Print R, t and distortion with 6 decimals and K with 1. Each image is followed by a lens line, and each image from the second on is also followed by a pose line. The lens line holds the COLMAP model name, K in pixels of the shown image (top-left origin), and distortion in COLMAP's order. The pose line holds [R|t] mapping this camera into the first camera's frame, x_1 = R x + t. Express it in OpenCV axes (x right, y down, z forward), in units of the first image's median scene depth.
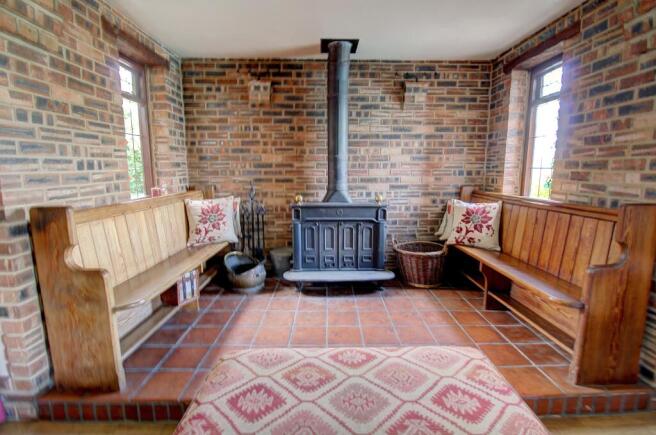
lens RADIAL K [[308.5, 0, 330.8], [0, 308.5, 216.0], [0, 0, 1]] dist [-0.017517, -0.002802]
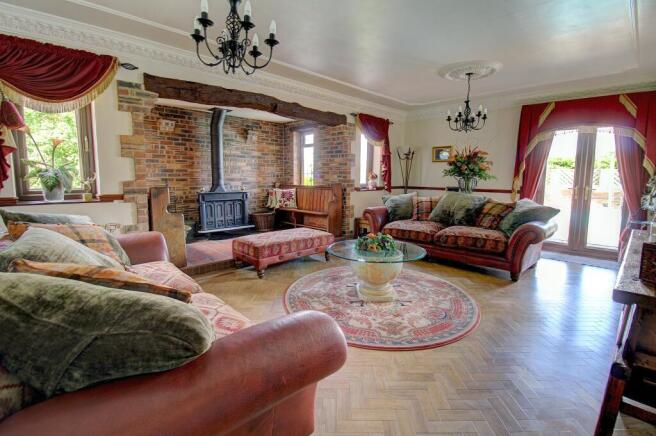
lens RADIAL K [[308.5, 0, 328.0], [0, 308.5, 215.4], [0, 0, 1]] dist [-0.017517, -0.002802]
pose [[0.734554, -0.079623, 0.673863, -0.742323], [0.092819, 0.995547, 0.016455, 0.126341], [-0.672172, 0.050460, 0.738673, -0.768591]]
